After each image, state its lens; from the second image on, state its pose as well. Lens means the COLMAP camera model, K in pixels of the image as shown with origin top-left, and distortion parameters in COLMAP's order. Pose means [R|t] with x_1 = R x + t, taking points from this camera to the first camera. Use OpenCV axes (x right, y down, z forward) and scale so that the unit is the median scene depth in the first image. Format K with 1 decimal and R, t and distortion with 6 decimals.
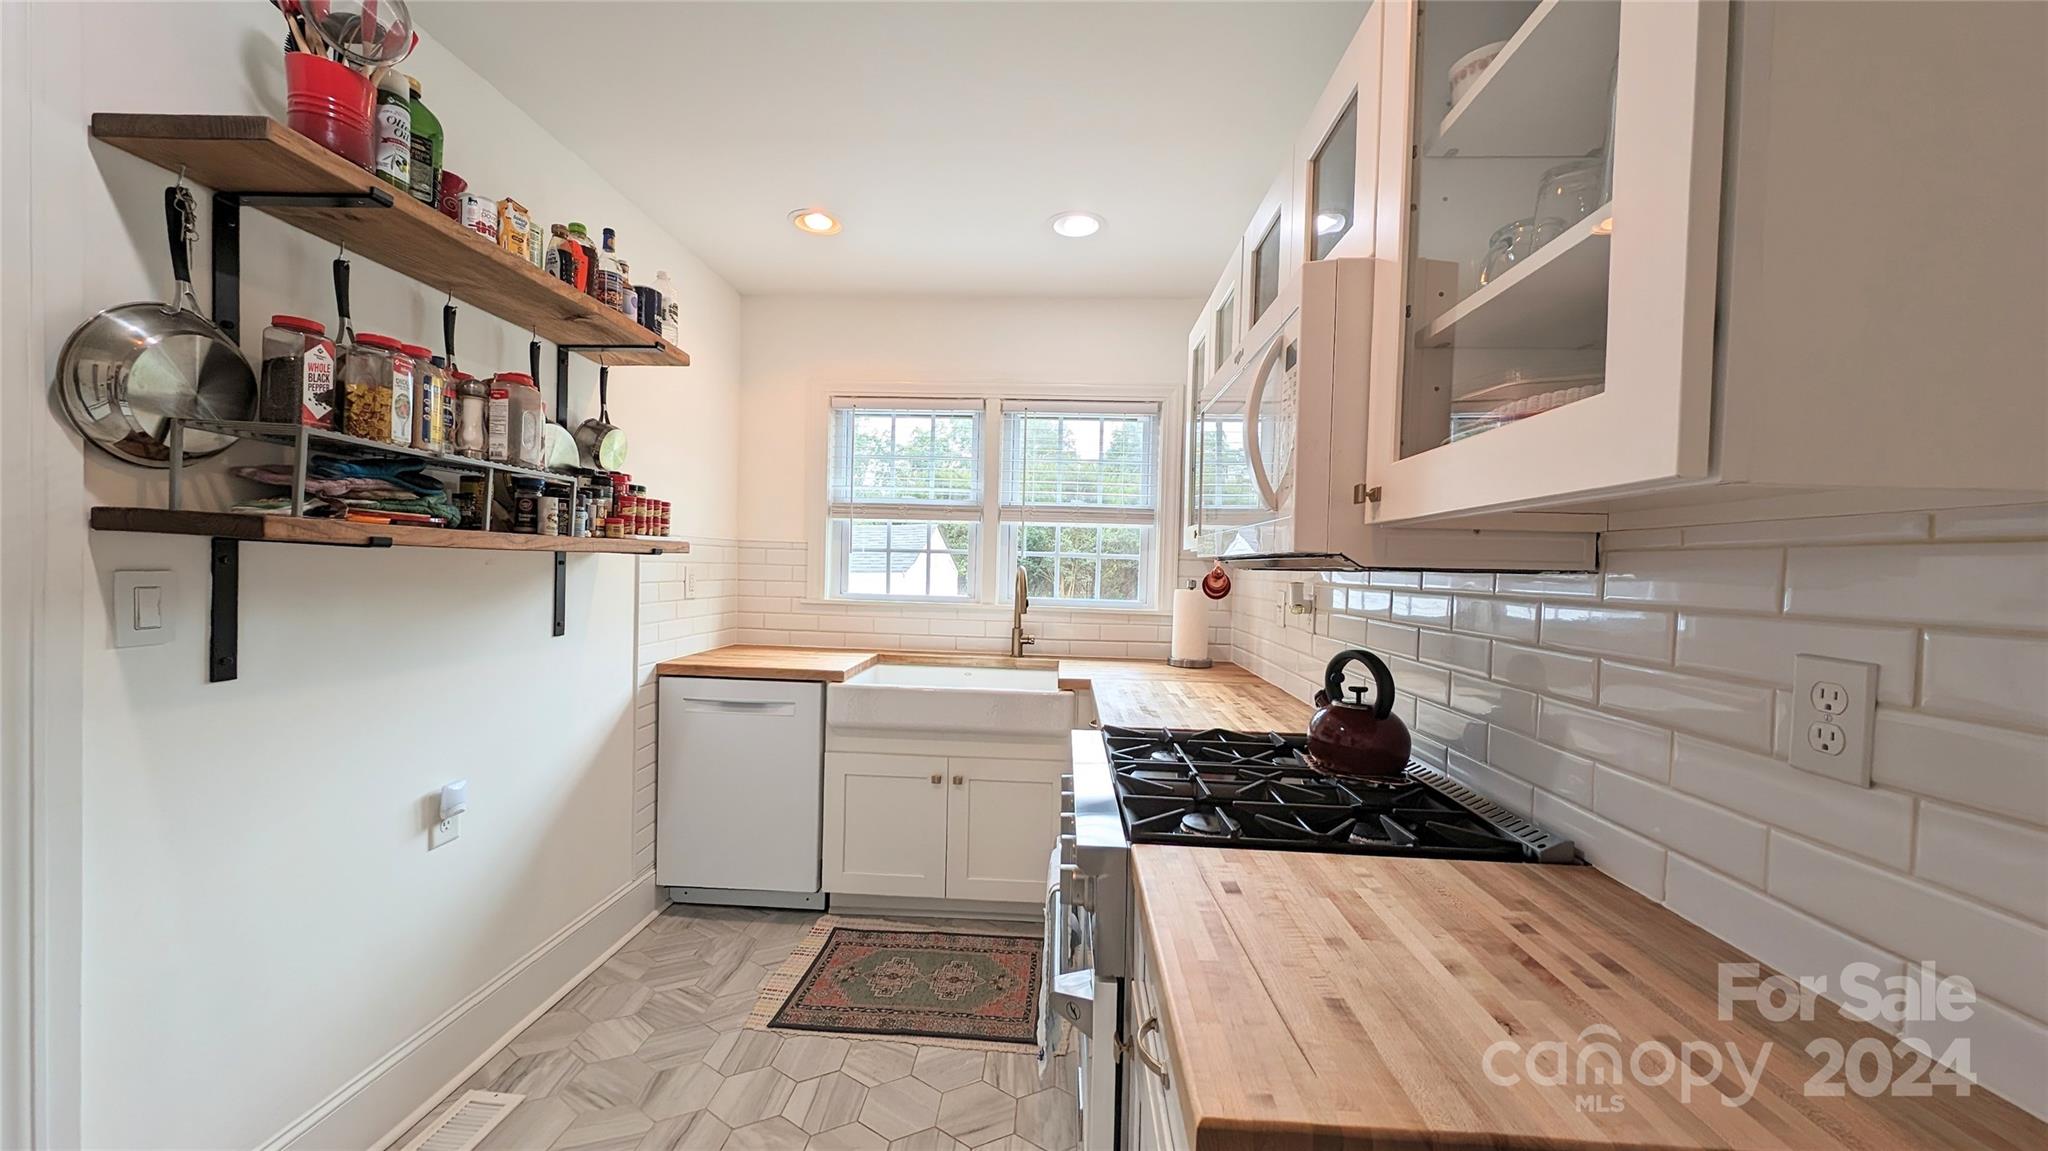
lens RADIAL K [[743.1, 0, 1024.0], [0, 743.1, 575.5], [0, 0, 1]] dist [0.000861, -0.000027]
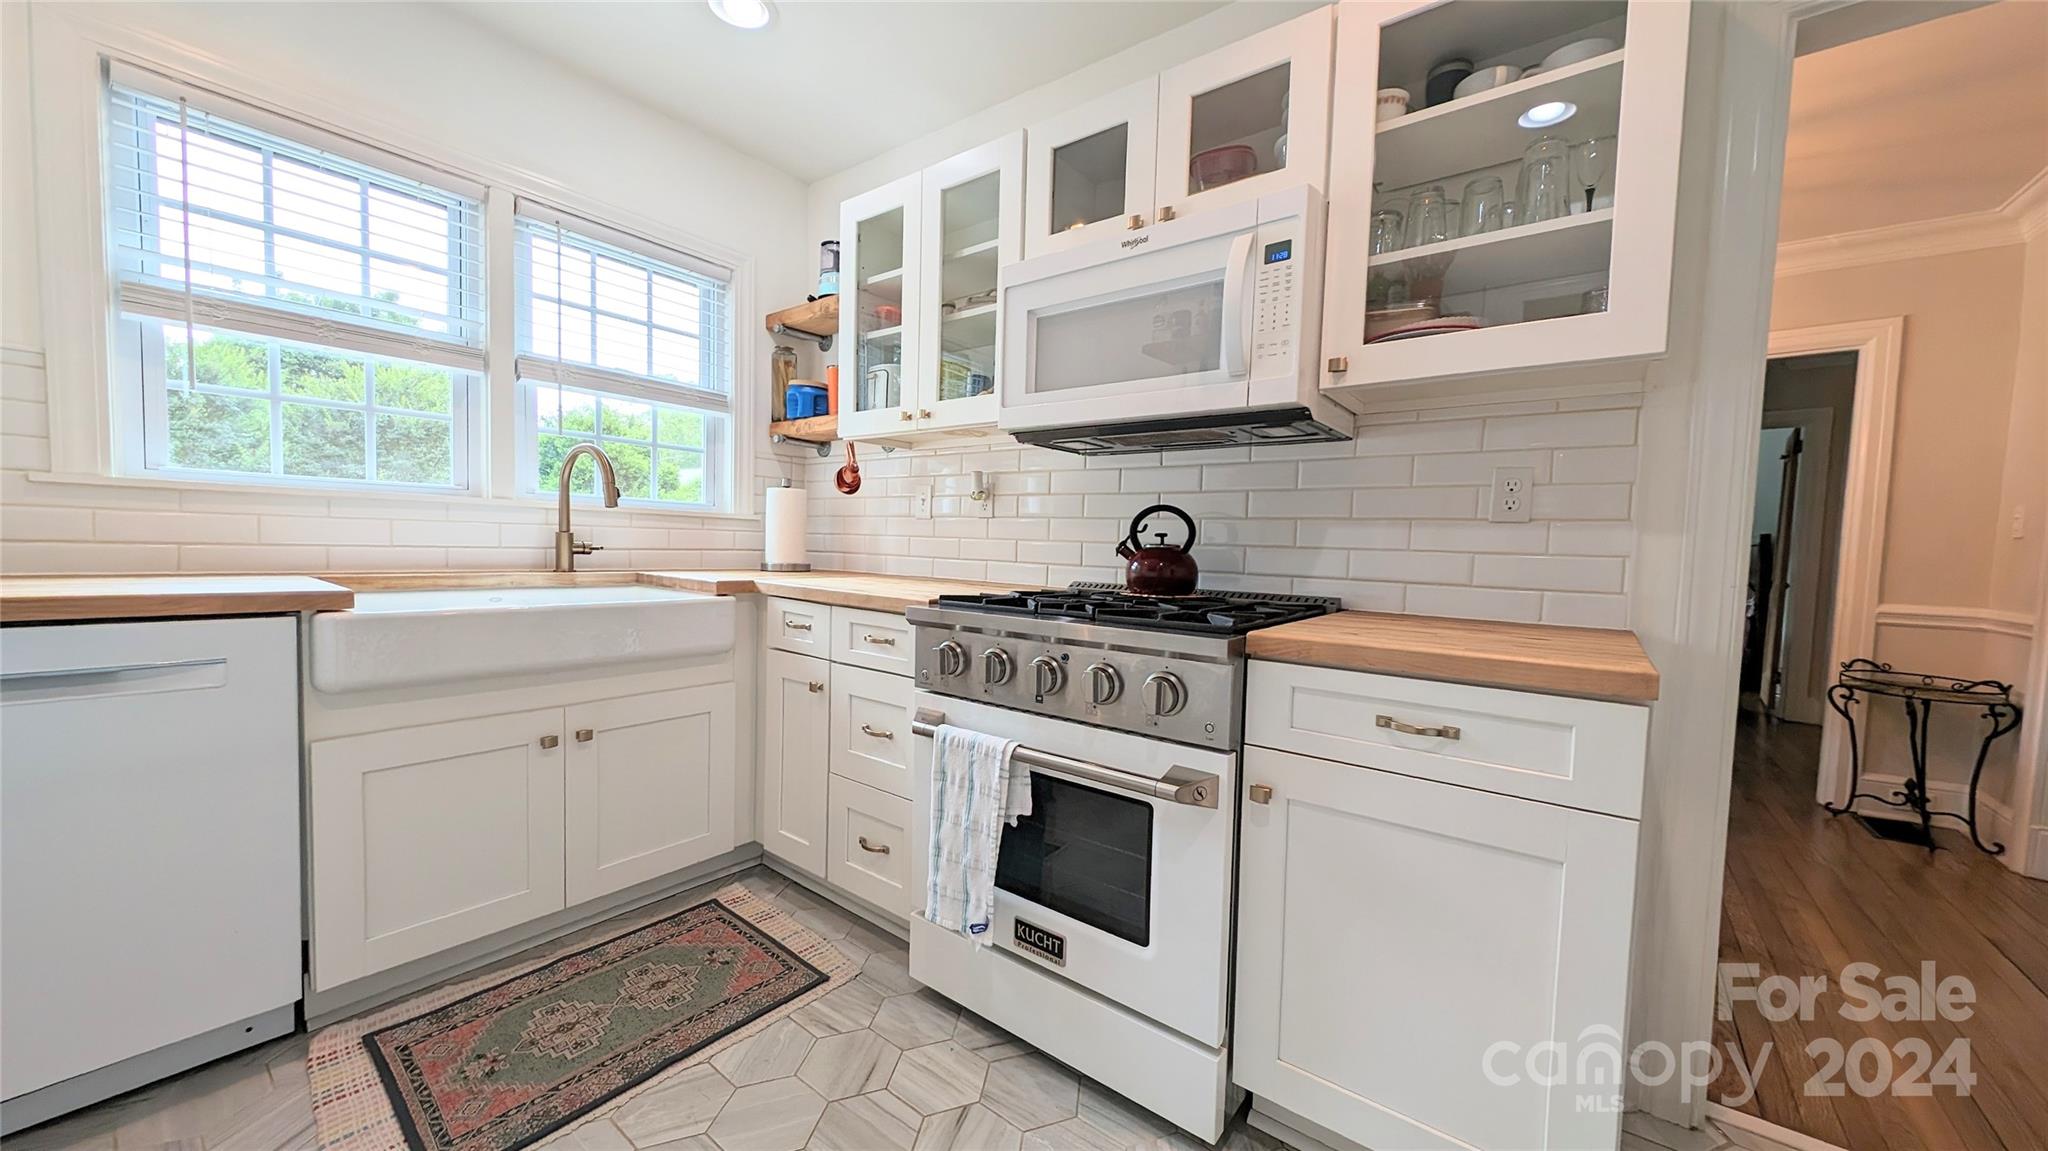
lens RADIAL K [[763.6, 0, 1022.1], [0, 763.6, 582.6], [0, 0, 1]] dist [0.014864, -0.000321]
pose [[0.560439, -0.052858, 0.826507, -0.447281], [-0.000120, 0.997956, 0.063904, 0.084930], [-0.828196, -0.035914, 0.559287, 0.255548]]
